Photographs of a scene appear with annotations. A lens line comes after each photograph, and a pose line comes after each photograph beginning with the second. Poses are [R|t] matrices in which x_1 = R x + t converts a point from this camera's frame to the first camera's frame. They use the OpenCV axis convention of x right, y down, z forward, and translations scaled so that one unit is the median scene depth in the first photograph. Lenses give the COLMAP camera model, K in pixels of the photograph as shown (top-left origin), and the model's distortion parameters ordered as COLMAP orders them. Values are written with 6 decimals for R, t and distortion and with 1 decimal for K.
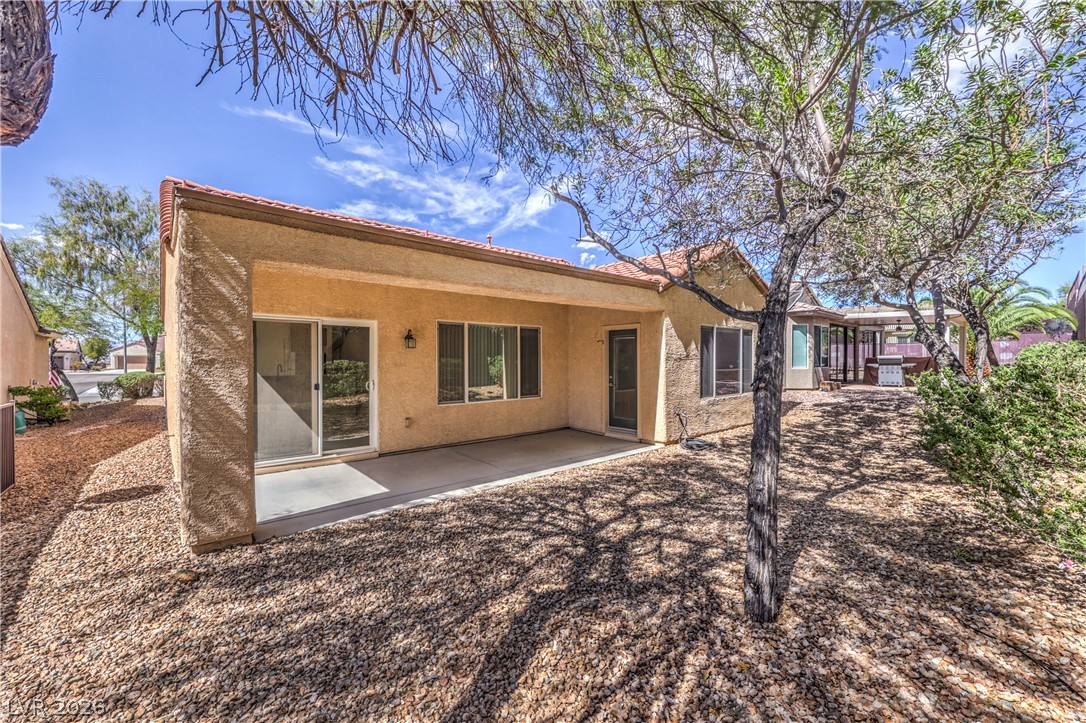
lens RADIAL K [[434.5, 0, 543.6], [0, 434.5, 360.6], [0, 0, 1]] dist [-0.001017, -0.000106]
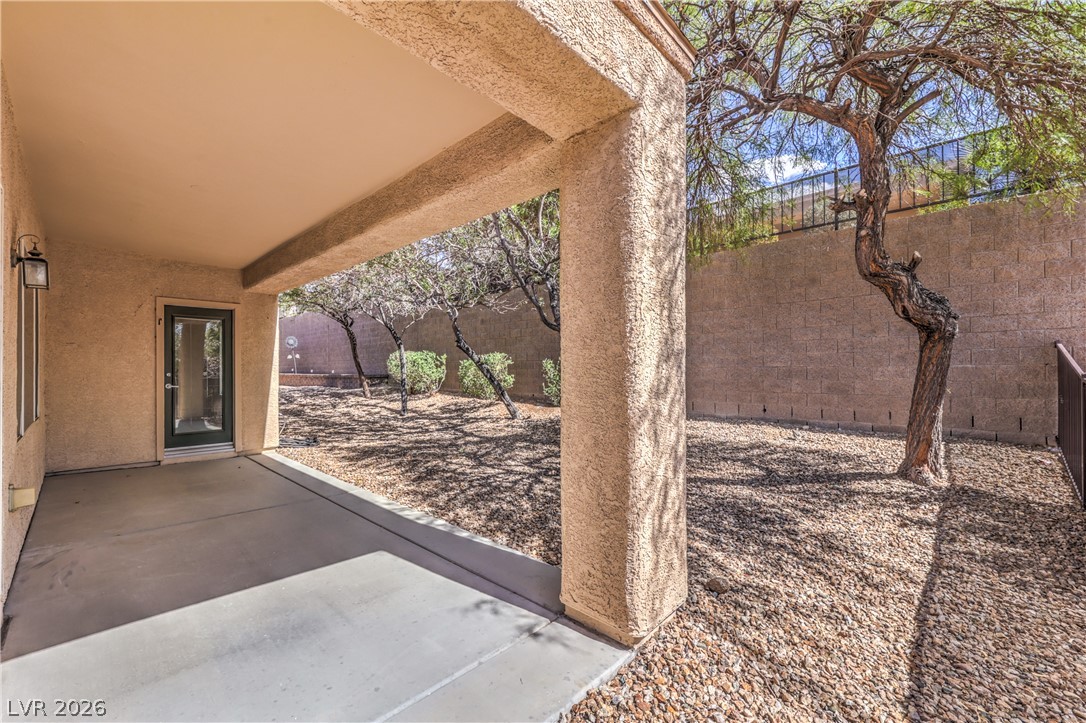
lens RADIAL K [[434.5, 0, 543.6], [0, 434.5, 360.6], [0, 0, 1]] dist [-0.001017, -0.000106]
pose [[-0.085661, 0.017477, 0.996171, -1.059105], [0.007481, 0.999829, -0.016898, 0.060289], [-0.996296, 0.006004, -0.085777, 0.917923]]
